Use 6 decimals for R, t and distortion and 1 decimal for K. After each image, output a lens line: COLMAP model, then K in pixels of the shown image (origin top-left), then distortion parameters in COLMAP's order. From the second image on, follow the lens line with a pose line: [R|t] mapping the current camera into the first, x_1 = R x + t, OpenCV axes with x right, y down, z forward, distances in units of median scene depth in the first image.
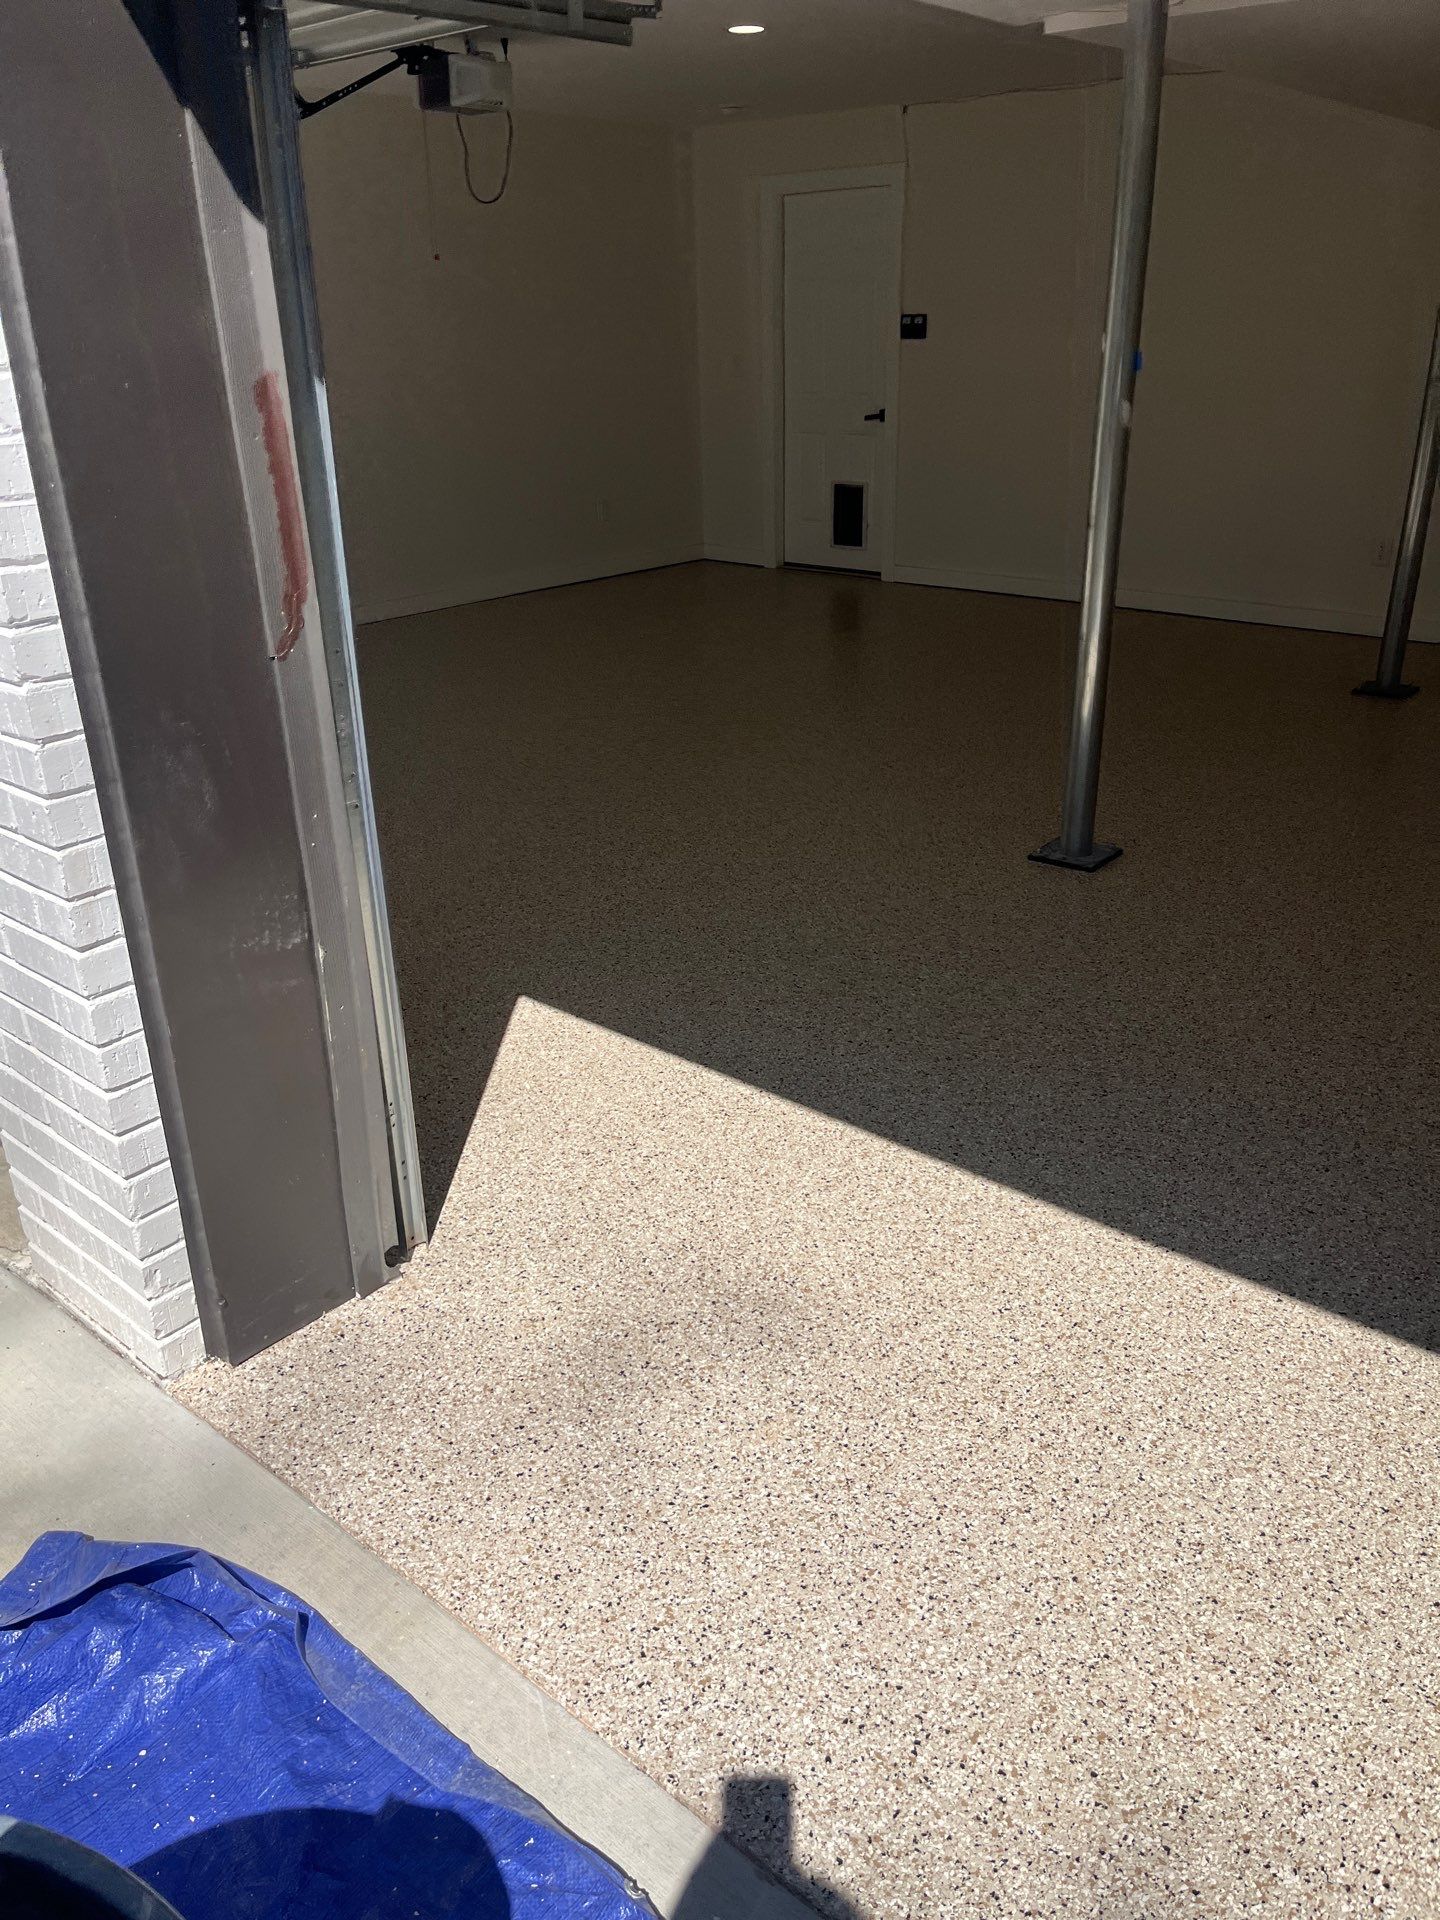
lens RADIAL K [[1443.9, 0, 720.9], [0, 1443.9, 943.6], [0, 0, 1]] dist [0.061887, -0.092374]
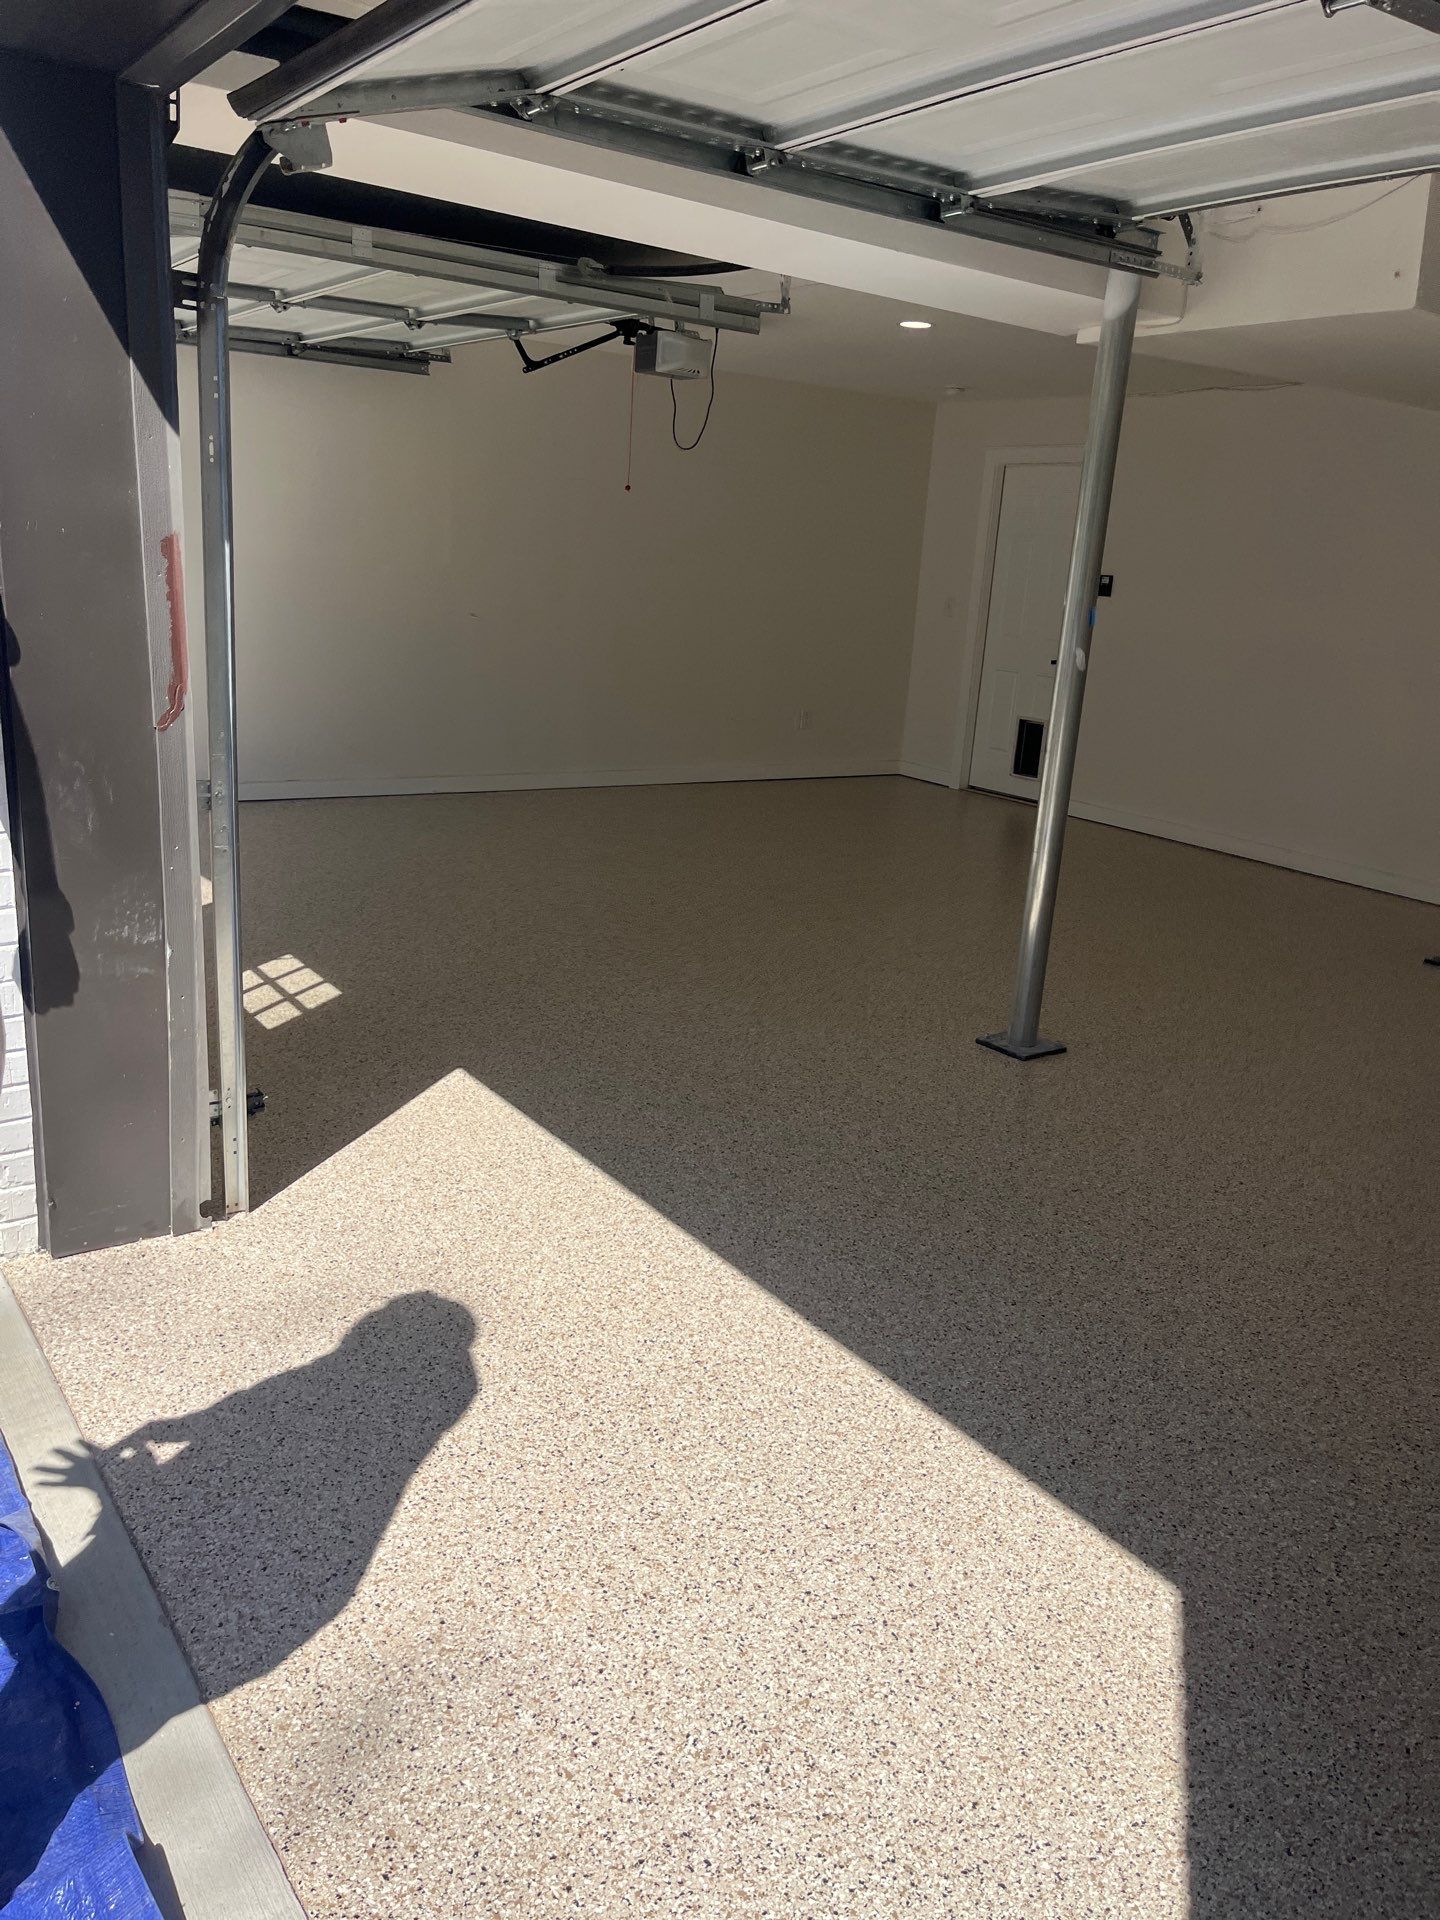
lens RADIAL K [[1443.9, 0, 735.9], [0, 1443.9, 949.7], [0, 0, 1]] dist [0.061887, -0.092374]
pose [[0.968409, 0.143650, -0.203835, 0.481633], [-0.171376, 0.977173, -0.125548, 0.080075], [0.181147, 0.156514, 0.970922, -0.197198]]
